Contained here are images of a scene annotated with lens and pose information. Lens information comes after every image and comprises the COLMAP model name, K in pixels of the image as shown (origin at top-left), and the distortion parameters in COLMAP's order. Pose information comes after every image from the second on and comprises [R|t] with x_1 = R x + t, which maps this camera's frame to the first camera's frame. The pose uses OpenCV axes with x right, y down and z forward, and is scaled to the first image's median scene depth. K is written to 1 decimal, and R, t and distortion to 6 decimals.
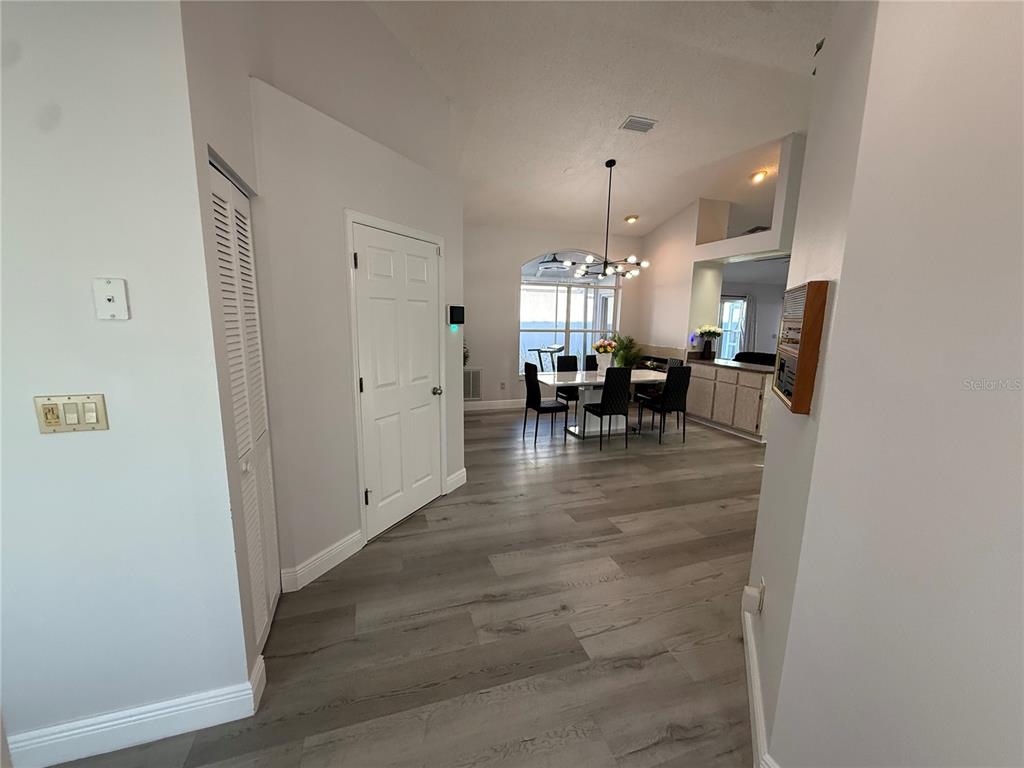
lens RADIAL K [[407.9, 0, 486.7], [0, 407.9, 376.1], [0, 0, 1]] dist [-0.000095, -0.000114]
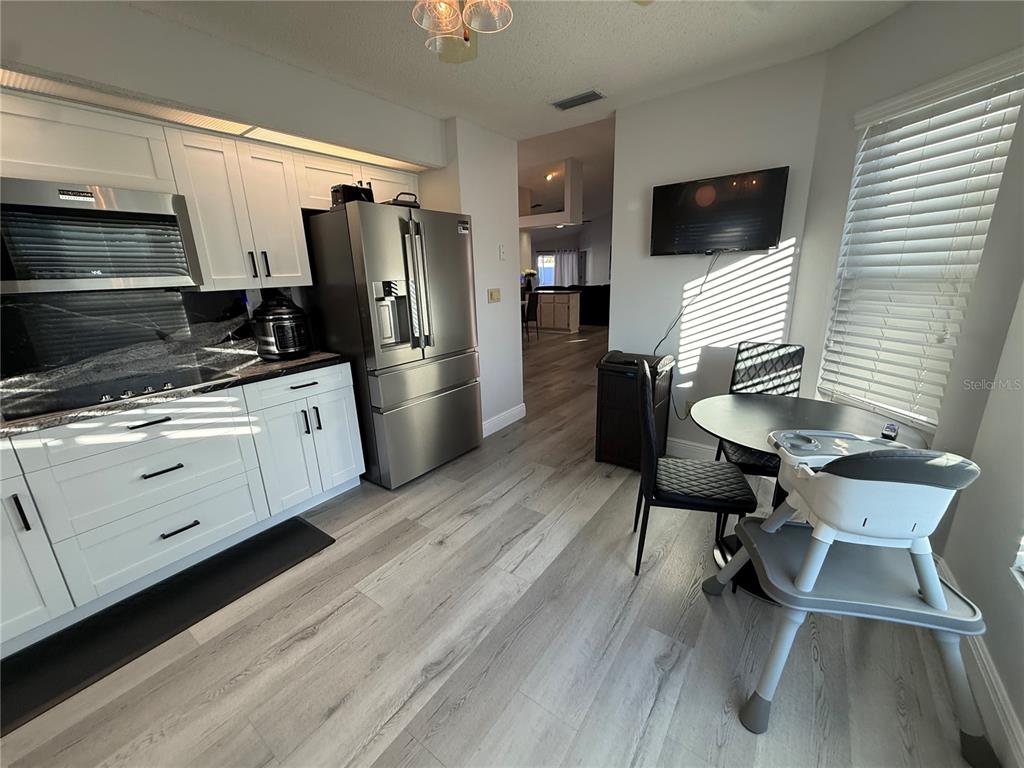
lens RADIAL K [[407.9, 0, 511.6], [0, 407.9, 379.0], [0, 0, 1]] dist [-0.000095, -0.000114]
pose [[0.795296, -0.191817, 0.575074, -0.575579], [0.128779, 0.980426, 0.148929, 0.054498], [-0.592385, -0.044385, 0.804431, -0.287456]]
